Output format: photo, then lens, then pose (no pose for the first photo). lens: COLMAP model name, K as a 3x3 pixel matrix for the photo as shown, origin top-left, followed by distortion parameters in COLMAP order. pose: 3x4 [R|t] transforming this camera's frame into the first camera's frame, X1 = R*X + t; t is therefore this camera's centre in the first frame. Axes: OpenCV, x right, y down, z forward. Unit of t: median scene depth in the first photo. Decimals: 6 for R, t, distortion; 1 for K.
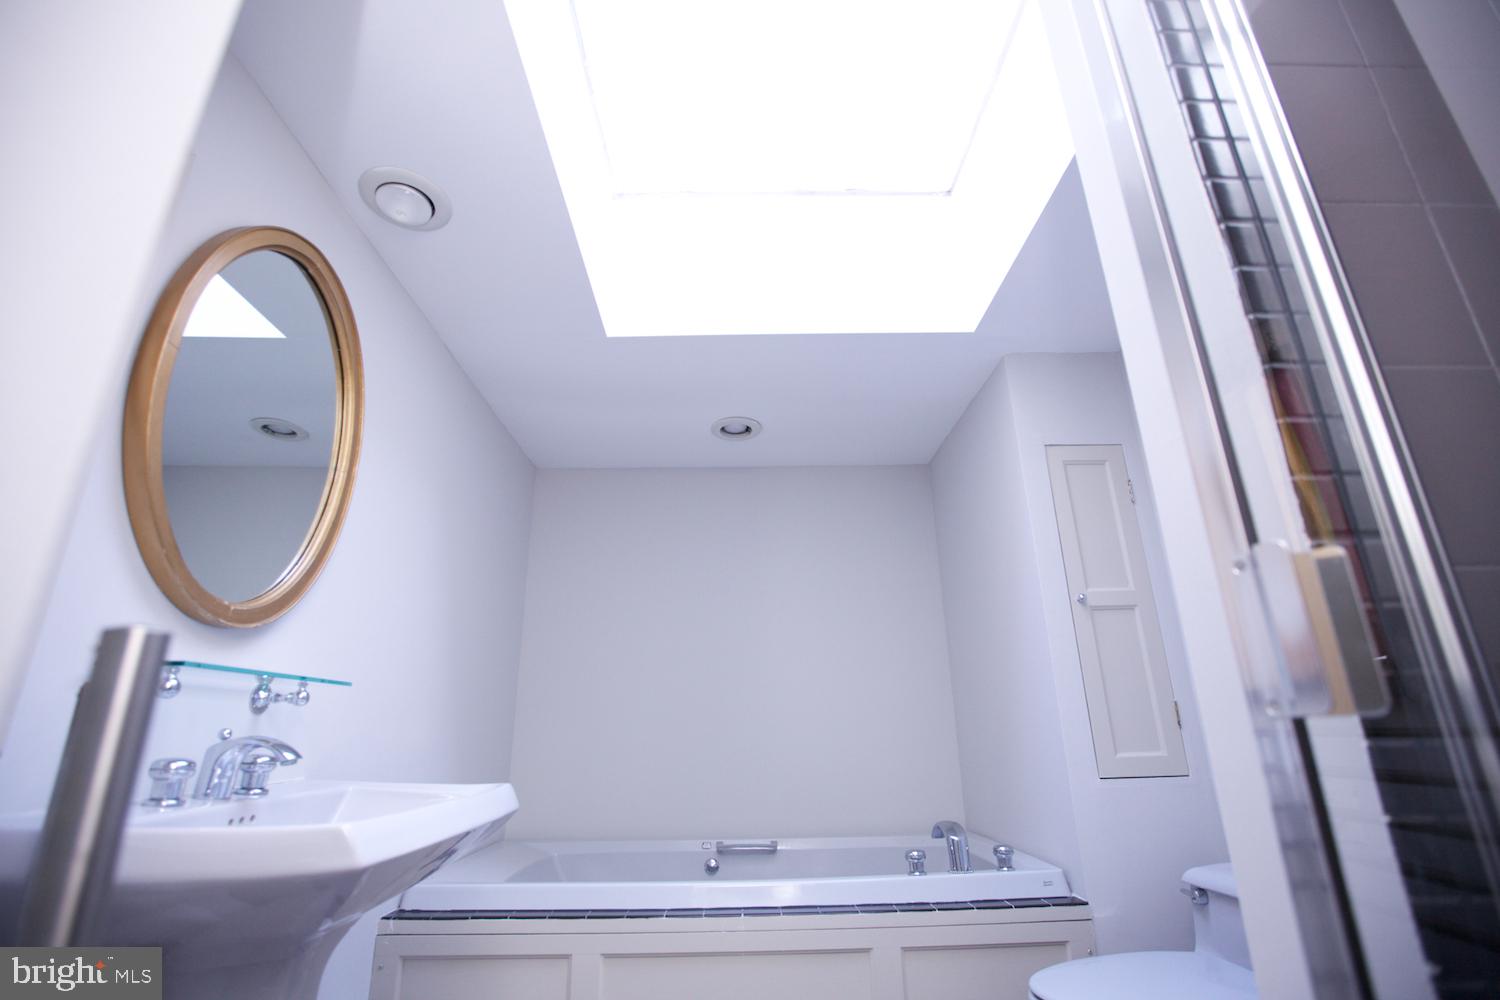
lens RADIAL K [[683.8, 0, 746.8], [0, 683.8, 499.0], [0, 0, 1]] dist [-0.050984, 0.018532]
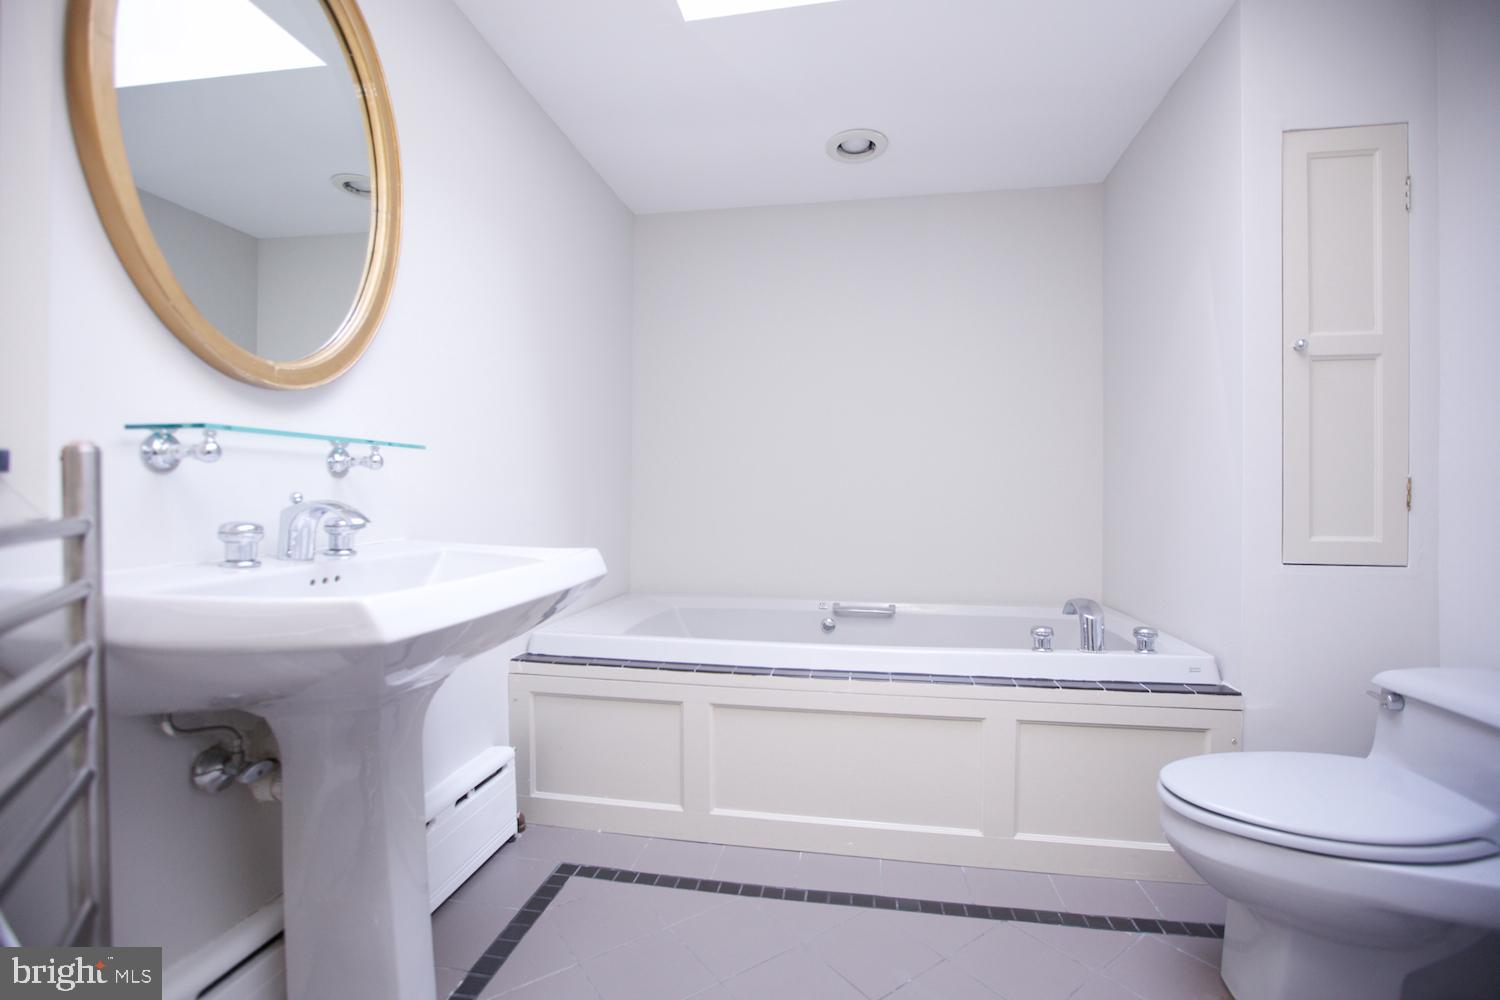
lens RADIAL K [[683.8, 0, 746.8], [0, 683.8, 499.0], [0, 0, 1]] dist [-0.050984, 0.018532]
pose [[0.980706, 0.020575, -0.194402, 0.034638], [0.044991, 0.943996, 0.326876, 0.042621], [0.190240, -0.329316, 0.924857, 0.144897]]
